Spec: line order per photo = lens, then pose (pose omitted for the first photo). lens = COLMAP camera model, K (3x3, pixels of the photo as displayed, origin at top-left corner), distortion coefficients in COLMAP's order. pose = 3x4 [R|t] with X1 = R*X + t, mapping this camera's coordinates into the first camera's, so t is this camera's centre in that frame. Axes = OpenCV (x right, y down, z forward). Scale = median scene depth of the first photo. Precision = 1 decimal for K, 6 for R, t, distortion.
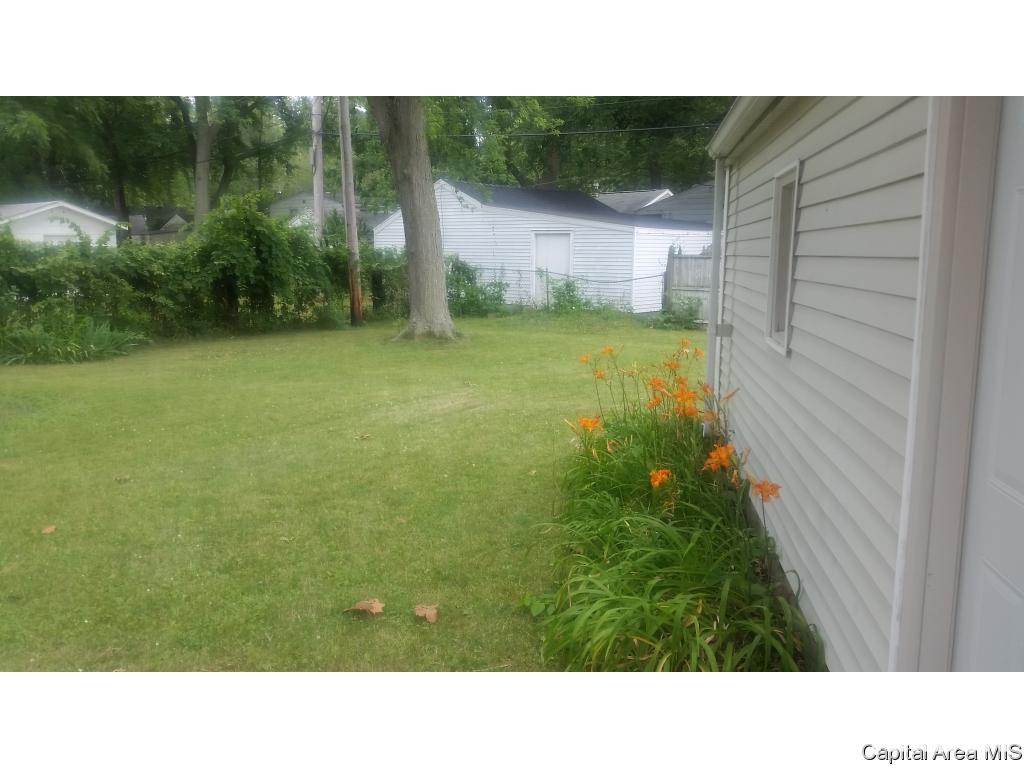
lens RADIAL K [[826.4, 0, 512.0], [0, 826.4, 384.0], [0, 0, 1]] dist [0.118503, -0.254968]
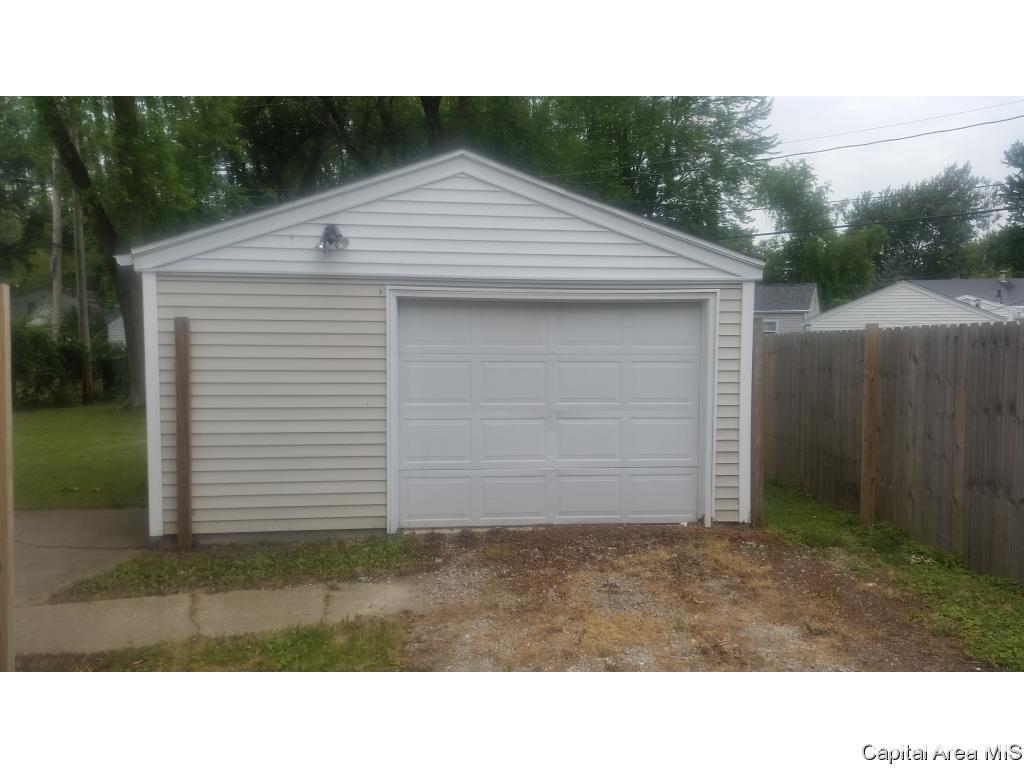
lens RADIAL K [[826.4, 0, 512.0], [0, 826.4, 384.0], [0, 0, 1]] dist [0.118503, -0.254968]
pose [[0.963296, -0.012660, 0.268145, 0.089008], [0.040273, 0.994398, -0.097731, 0.048254], [-0.265405, 0.104943, 0.958409, -0.375619]]
